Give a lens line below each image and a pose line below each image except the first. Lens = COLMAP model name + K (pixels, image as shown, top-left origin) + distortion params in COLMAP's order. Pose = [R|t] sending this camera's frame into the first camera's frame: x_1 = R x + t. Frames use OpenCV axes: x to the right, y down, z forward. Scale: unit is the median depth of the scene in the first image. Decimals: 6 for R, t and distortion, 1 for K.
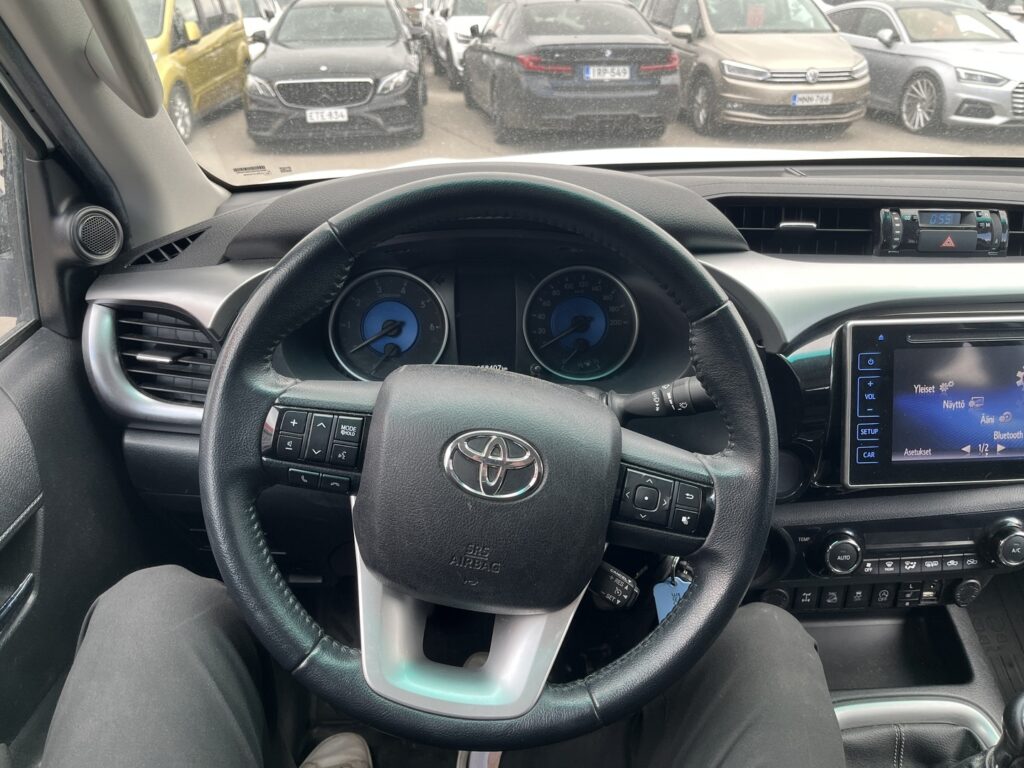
lens RADIAL K [[793.9, 0, 518.7], [0, 793.9, 386.3], [0, 0, 1]] dist [0.007402, -0.009566]
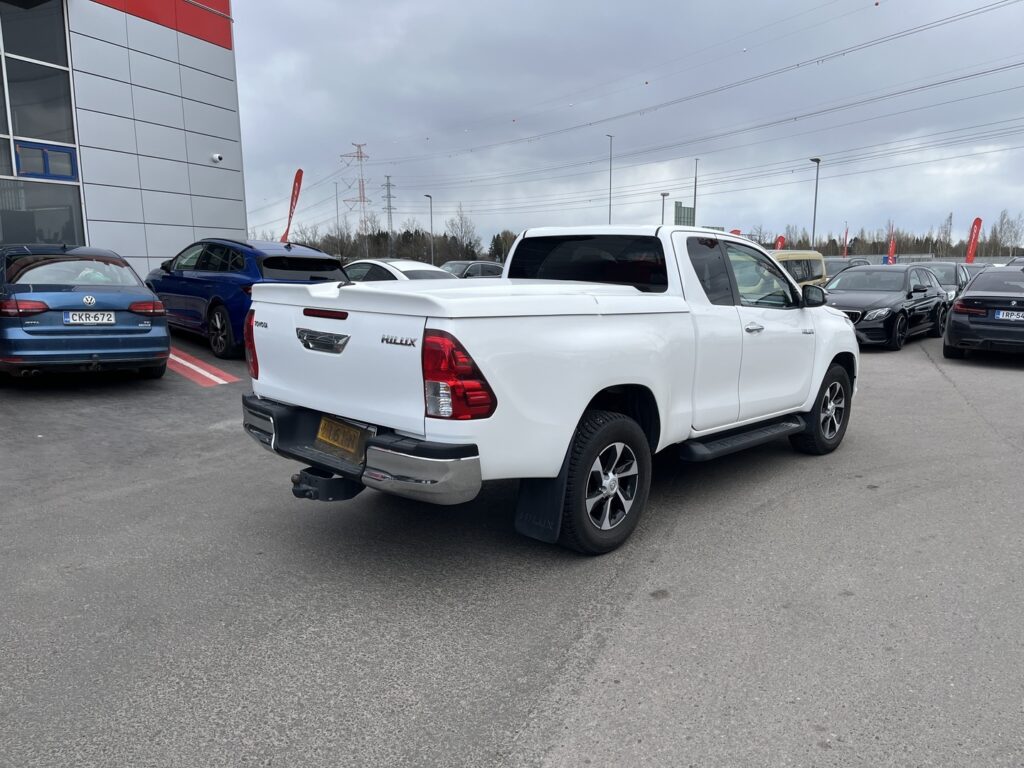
lens RADIAL K [[779.4, 0, 516.1], [0, 779.4, 385.4], [0, 0, 1]] dist [0.045444, -0.067960]
pose [[0.697818, 0.128104, -0.704727, 0.473503], [-0.331255, 0.930058, -0.158943, 0.249499], [0.635075, 0.344357, 0.691446, -0.522155]]
